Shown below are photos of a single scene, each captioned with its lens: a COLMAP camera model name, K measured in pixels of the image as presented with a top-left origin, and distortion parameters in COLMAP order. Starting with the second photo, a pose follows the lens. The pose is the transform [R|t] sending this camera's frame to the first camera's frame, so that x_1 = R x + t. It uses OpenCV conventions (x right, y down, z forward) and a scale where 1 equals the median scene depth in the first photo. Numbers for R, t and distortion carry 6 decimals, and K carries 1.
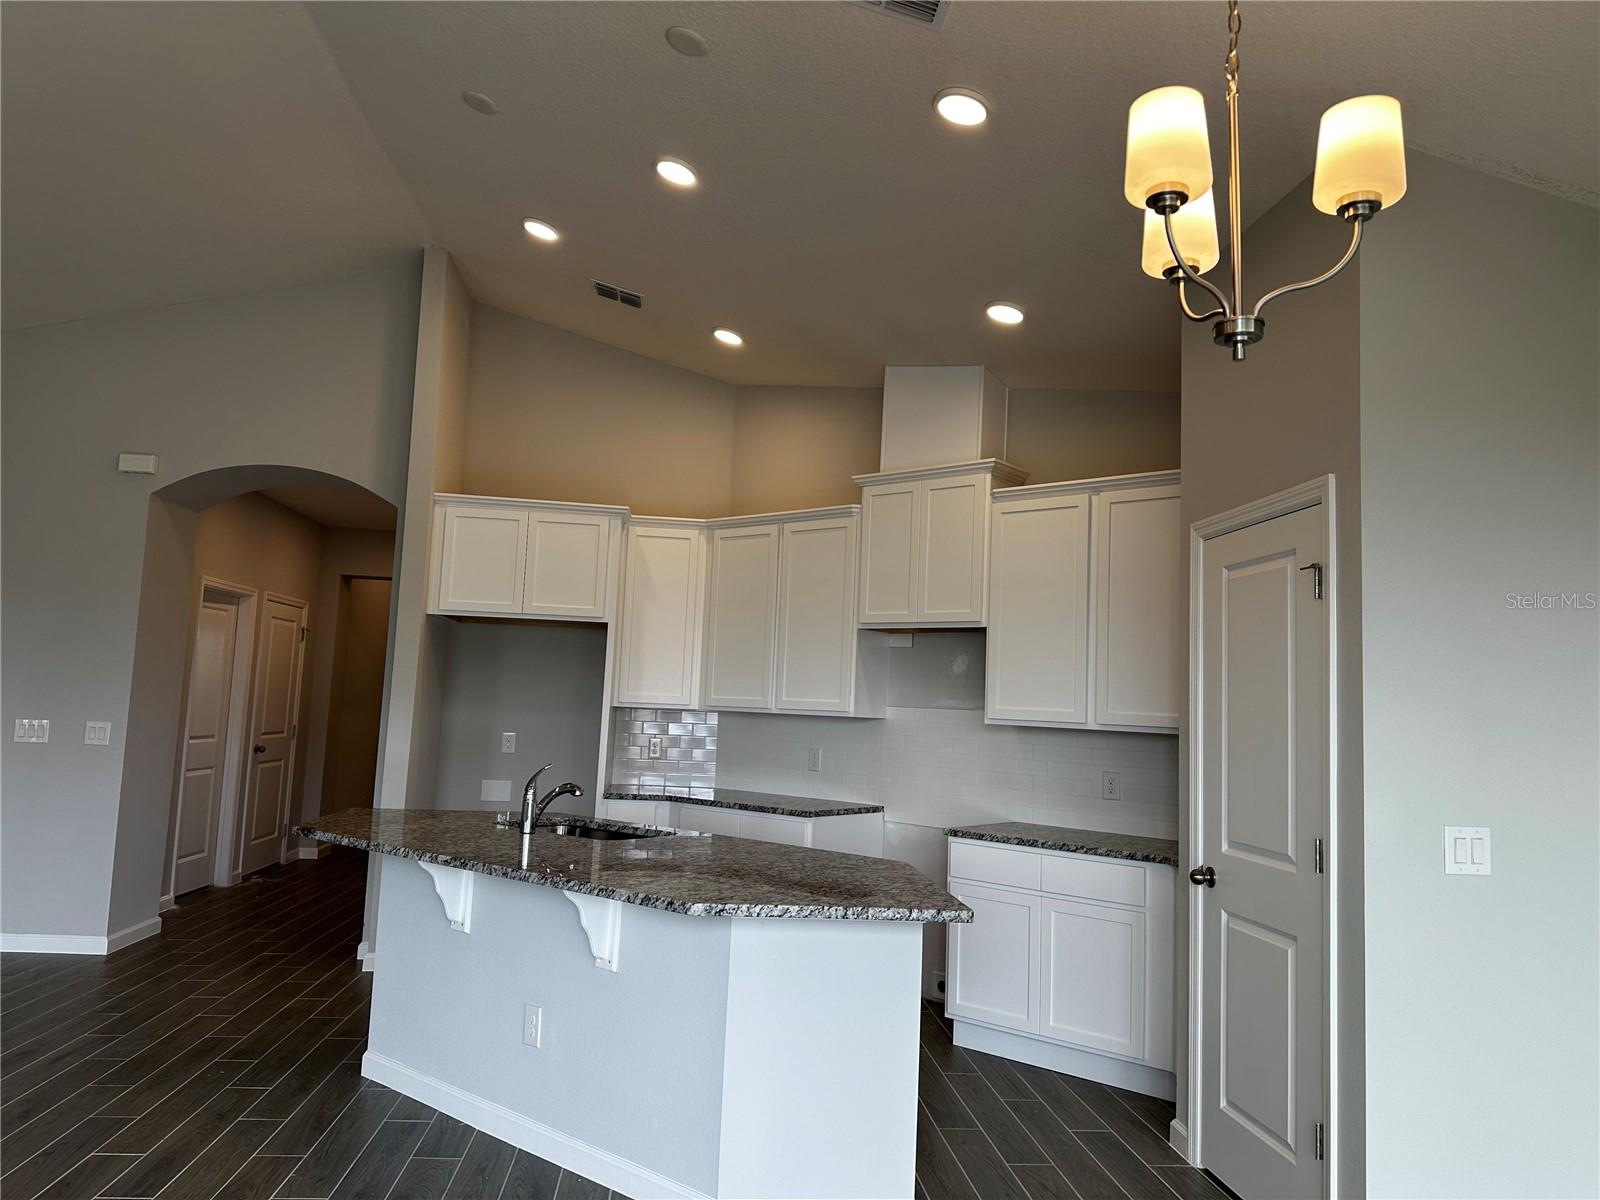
lens RADIAL K [[1109.3, 0, 800.0], [0, 1109.3, 600.0], [0, 0, 1]] dist [0.113653, -0.158744]
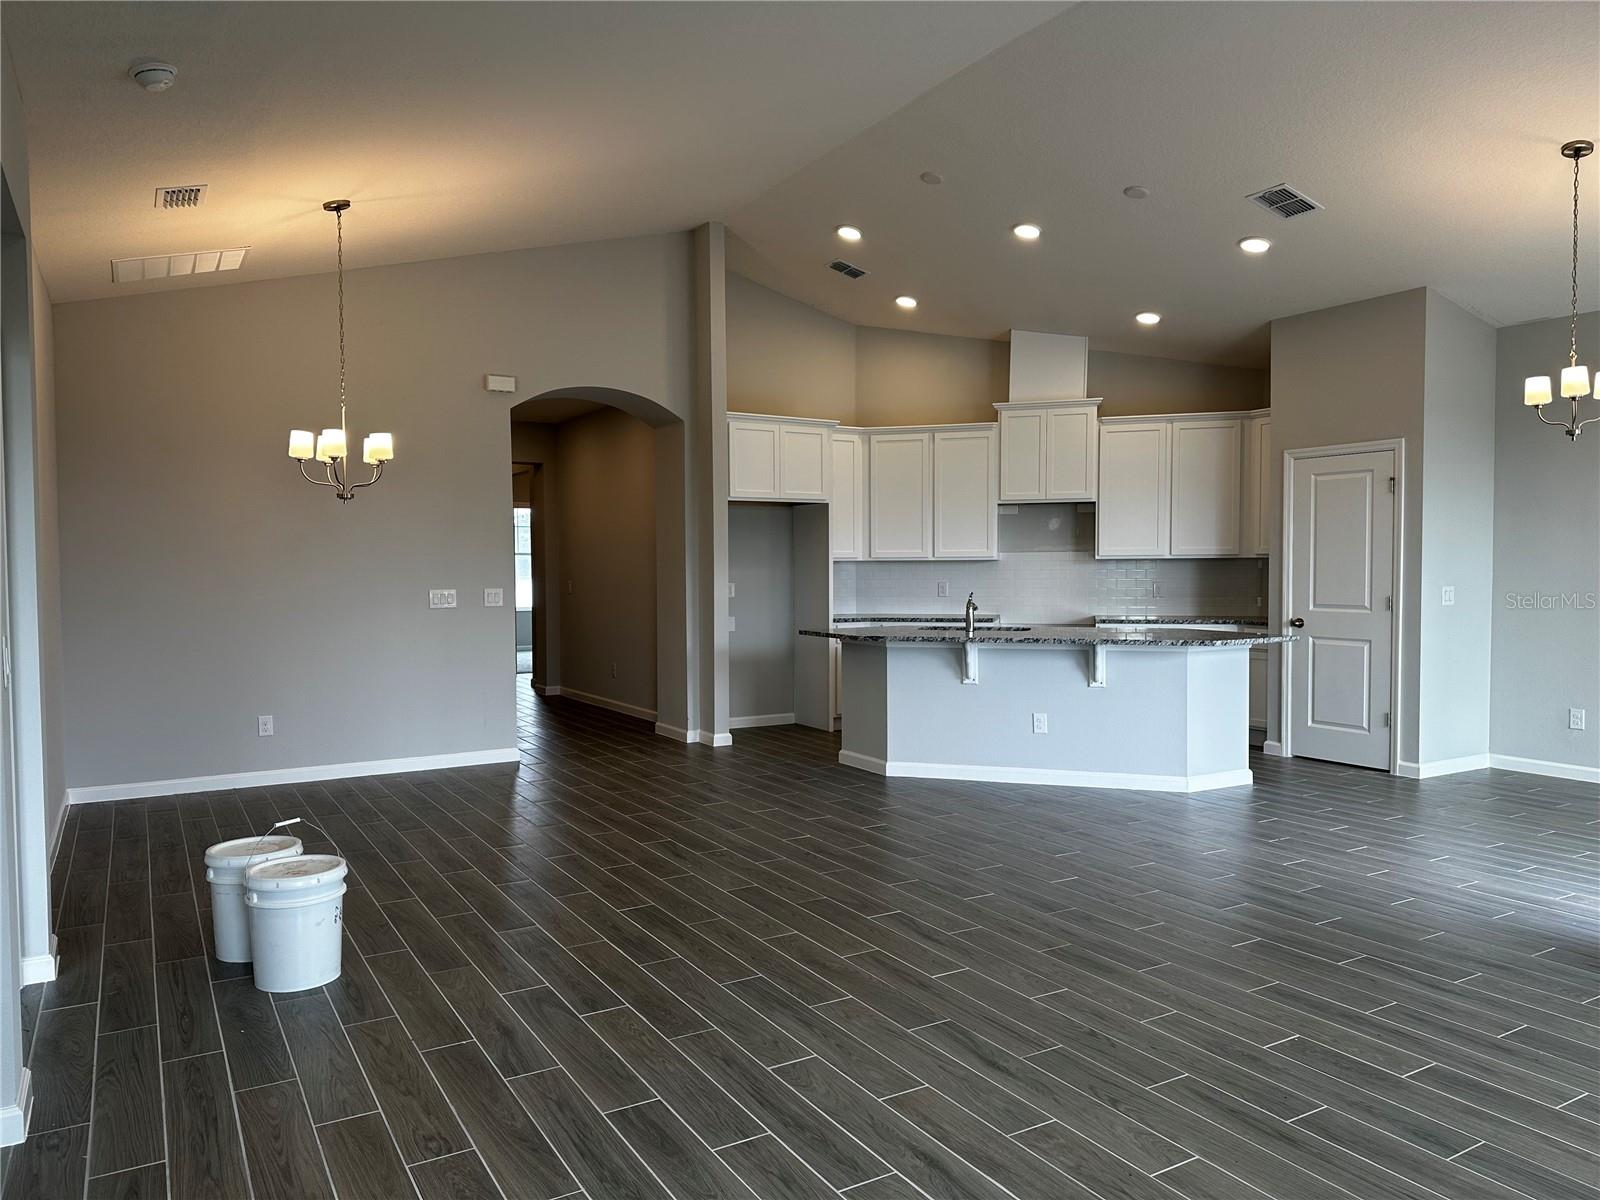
lens RADIAL K [[1112.0, 0, 802.0], [0, 1112.0, 604.0], [0, 0, 1]] dist [0.106022, -0.135400]
pose [[0.905424, -0.062773, 0.419842, -0.978565], [0.003103, 0.989959, 0.141322, -0.064352], [-0.424497, -0.126653, 0.896527, -0.351831]]
